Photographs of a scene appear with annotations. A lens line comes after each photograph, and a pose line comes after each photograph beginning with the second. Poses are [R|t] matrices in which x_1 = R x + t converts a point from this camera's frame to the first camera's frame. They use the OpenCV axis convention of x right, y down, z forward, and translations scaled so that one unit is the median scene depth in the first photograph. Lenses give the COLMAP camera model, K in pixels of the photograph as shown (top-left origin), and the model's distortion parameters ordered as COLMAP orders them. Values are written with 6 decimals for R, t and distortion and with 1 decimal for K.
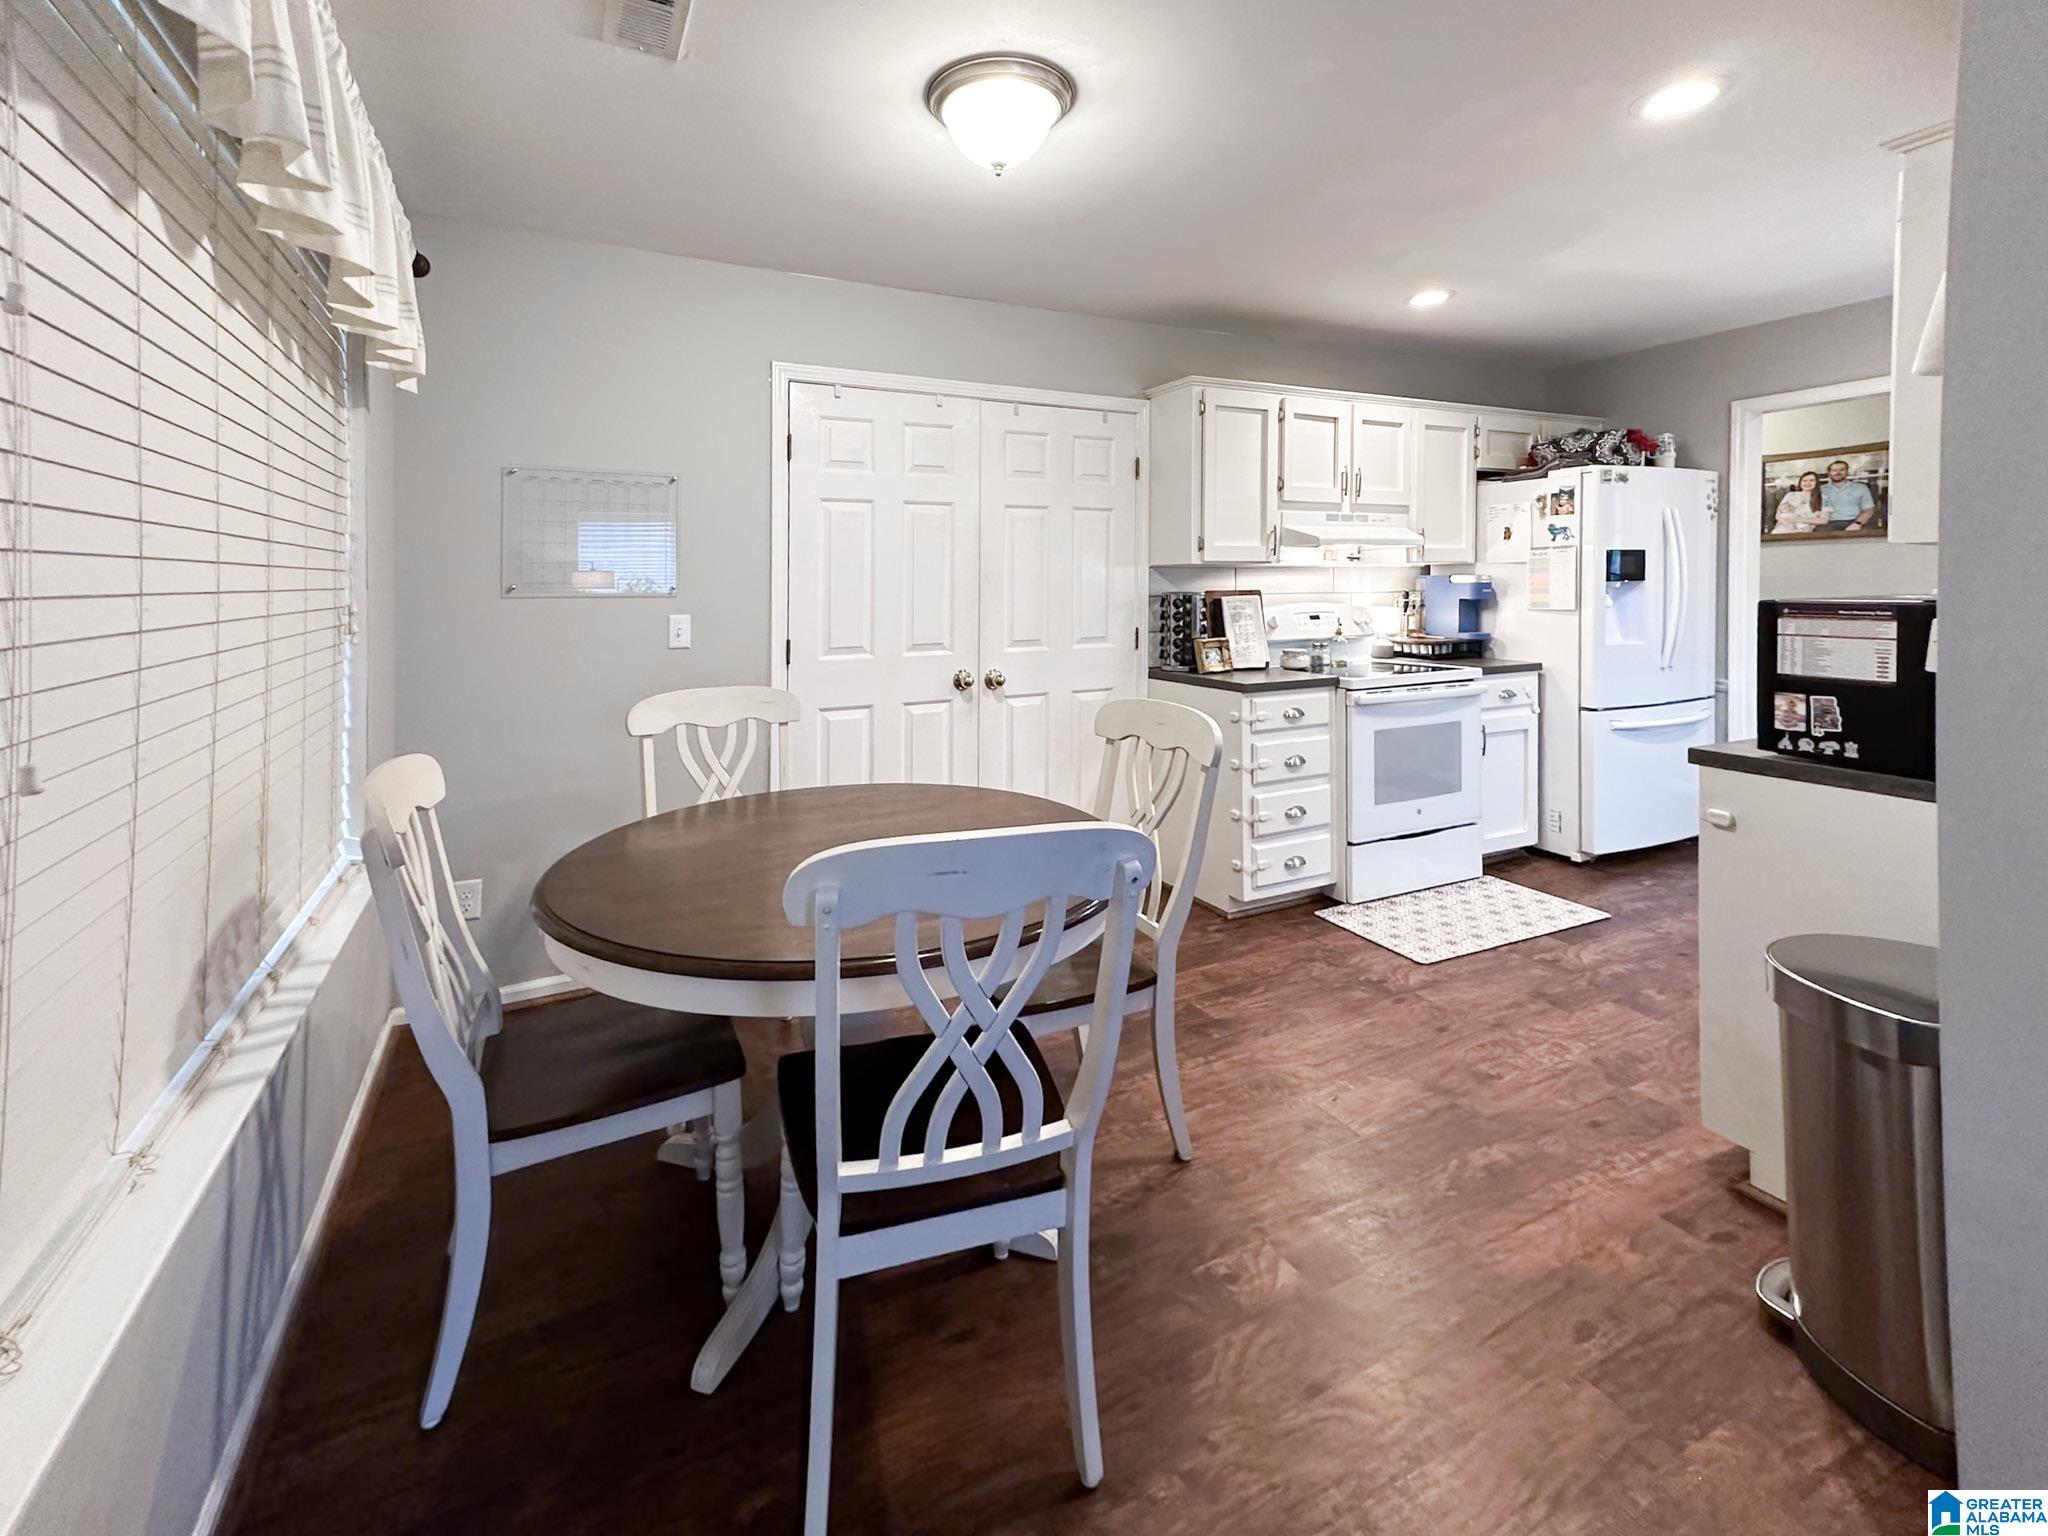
lens RADIAL K [[893.0, 0, 1024.0], [0, 893.0, 768.0], [0, 0, 1]] dist [0.029967, 0.000064]
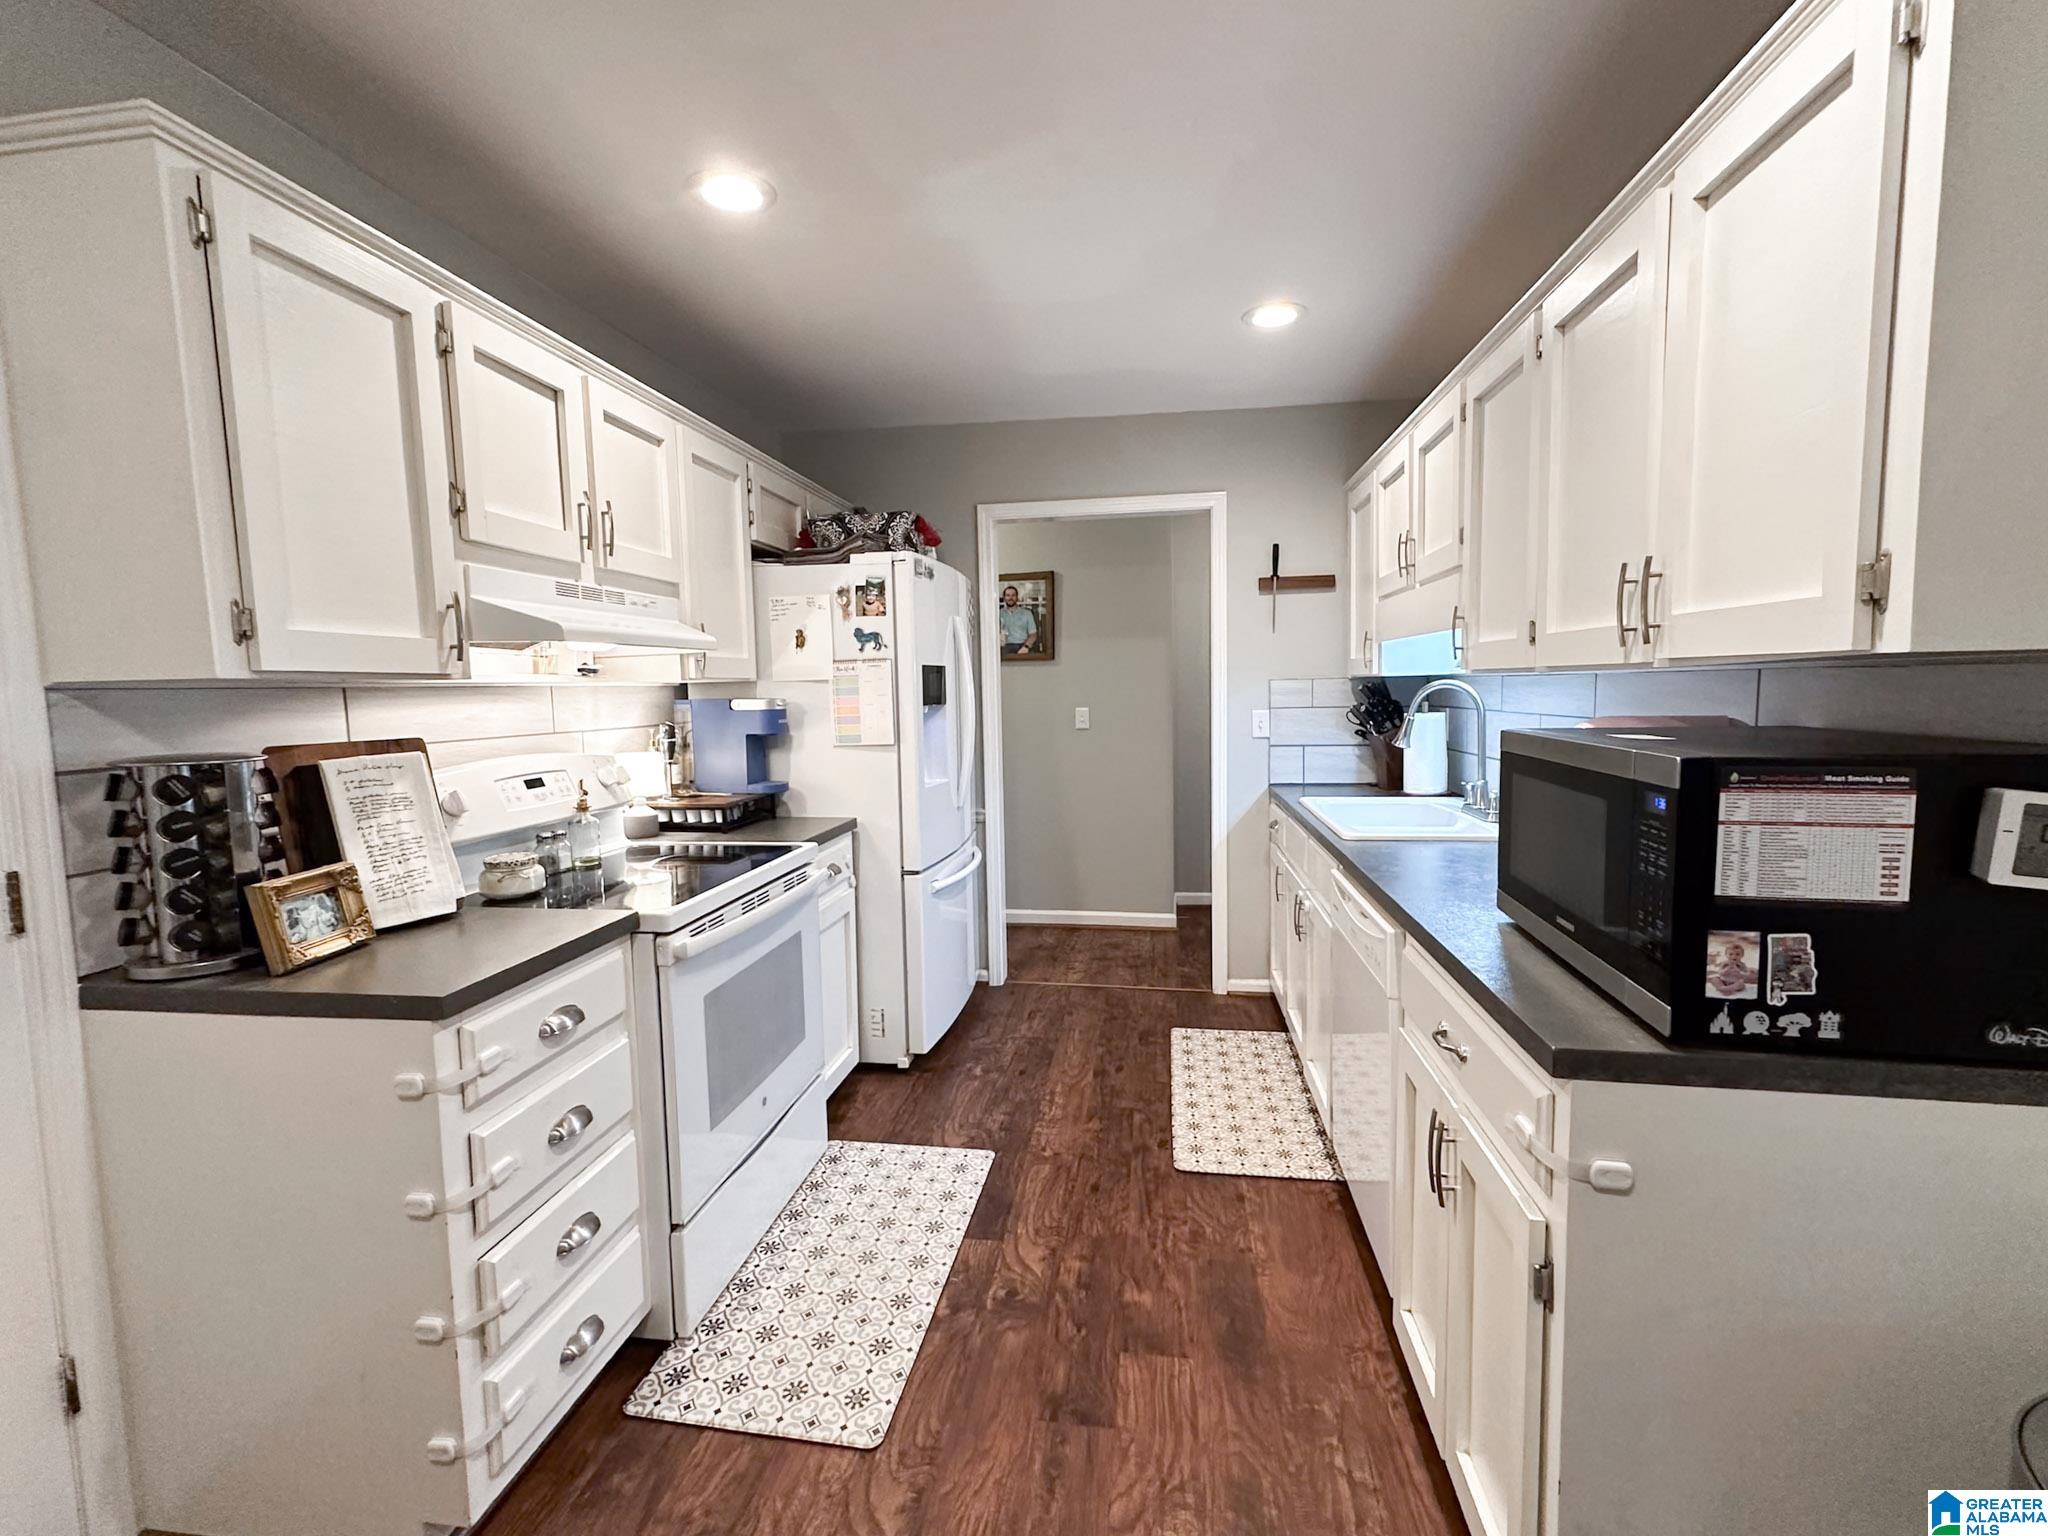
lens RADIAL K [[938.1, 0, 999.4], [0, 938.1, 742.8], [0, 0, 1]] dist [0.018342, -0.000064]
pose [[0.632906, -0.051052, 0.772544, 0.086741], [0.171703, 0.982231, -0.075759, -0.114054], [-0.754949, 0.180596, 0.630426, 0.500630]]
